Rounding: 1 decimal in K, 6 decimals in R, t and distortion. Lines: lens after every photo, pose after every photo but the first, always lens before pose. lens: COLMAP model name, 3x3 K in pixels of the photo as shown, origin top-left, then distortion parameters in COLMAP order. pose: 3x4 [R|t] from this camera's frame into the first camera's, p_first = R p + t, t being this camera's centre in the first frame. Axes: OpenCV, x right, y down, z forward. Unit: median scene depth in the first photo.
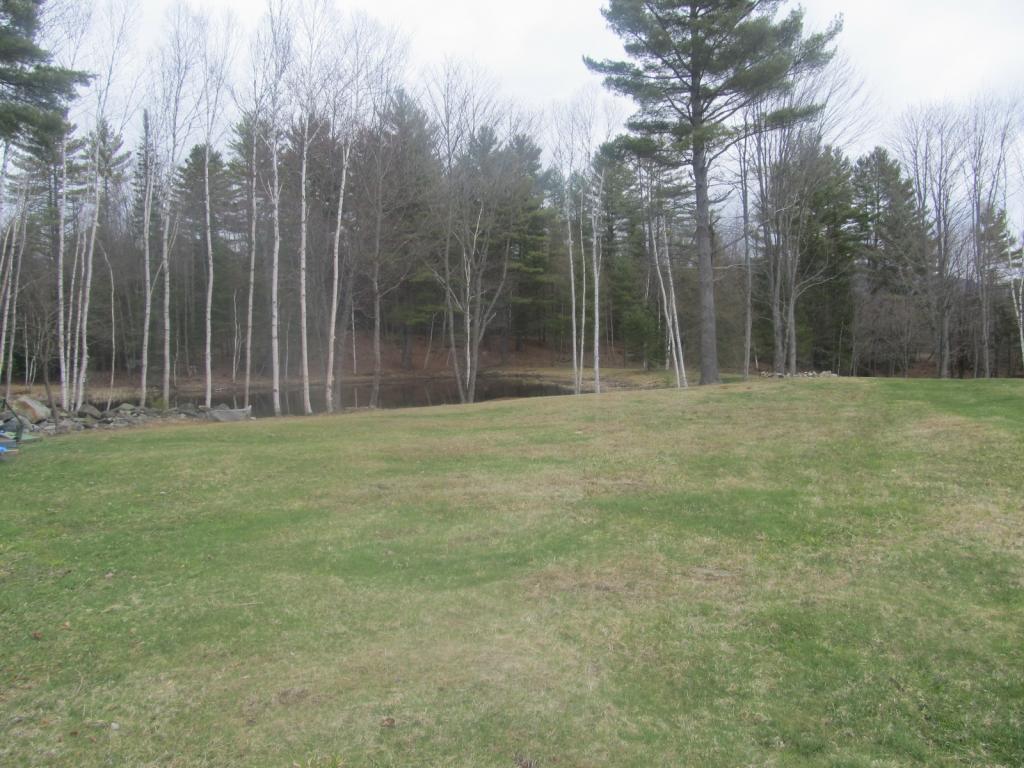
lens RADIAL K [[840.6, 0, 512.0], [0, 840.6, 384.0], [0, 0, 1]] dist [-0.055071, 0.011592]
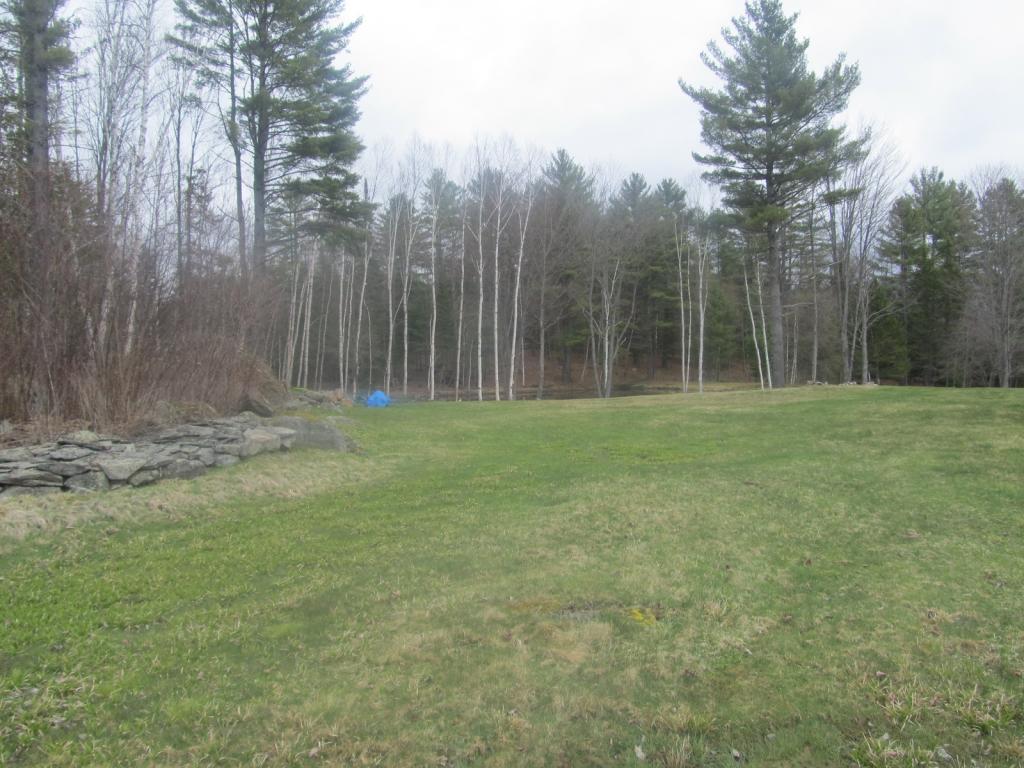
lens RADIAL K [[840.6, 0, 512.0], [0, 840.6, 384.0], [0, 0, 1]] dist [-0.055071, 0.011592]
pose [[0.981253, 0.009377, -0.192498, 0.058837], [-0.013627, 0.999692, -0.020764, 0.020078], [0.192244, 0.022998, 0.981078, -0.370239]]
